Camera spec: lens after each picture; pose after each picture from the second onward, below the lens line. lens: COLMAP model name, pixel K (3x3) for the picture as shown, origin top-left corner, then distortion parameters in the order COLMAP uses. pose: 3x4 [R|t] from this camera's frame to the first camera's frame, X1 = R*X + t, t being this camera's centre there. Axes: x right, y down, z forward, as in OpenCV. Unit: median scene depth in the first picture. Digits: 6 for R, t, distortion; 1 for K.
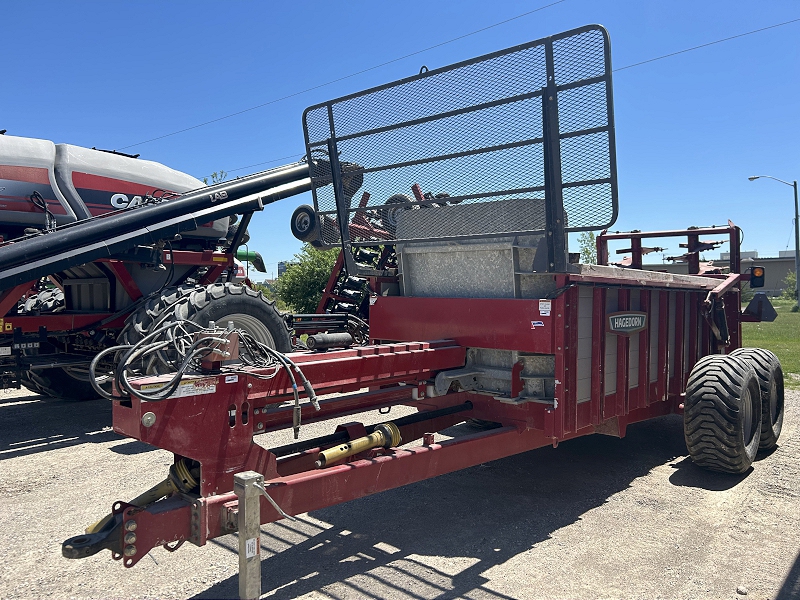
lens RADIAL K [[600.7, 0, 400.2], [0, 600.7, 303.0], [0, 0, 1]] dist [0.073910, -0.002413]
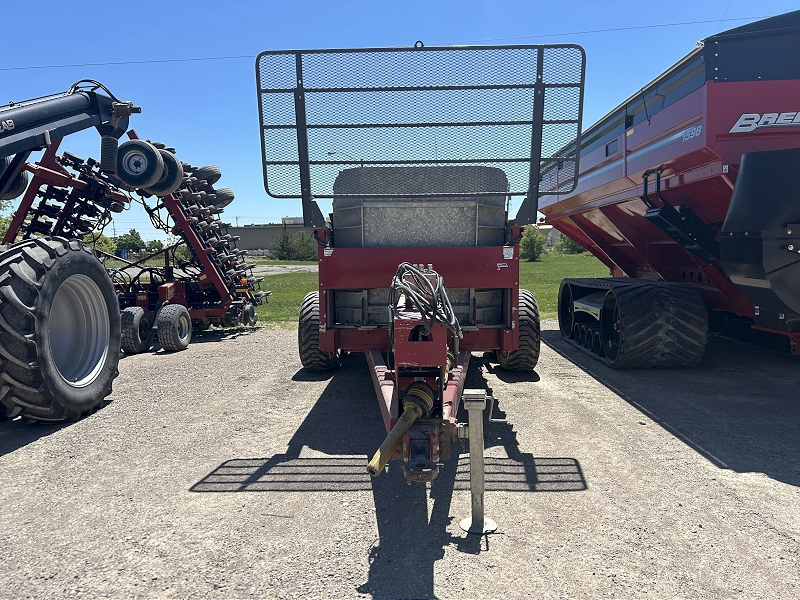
lens RADIAL K [[600.7, 0, 397.1], [0, 600.7, 298.4], [0, 0, 1]] dist [0.073910, -0.002413]
pose [[0.788416, -0.060507, 0.612160, -0.672463], [0.027903, 0.997644, 0.062672, 0.015989], [-0.614509, -0.032330, 0.788247, 0.107784]]
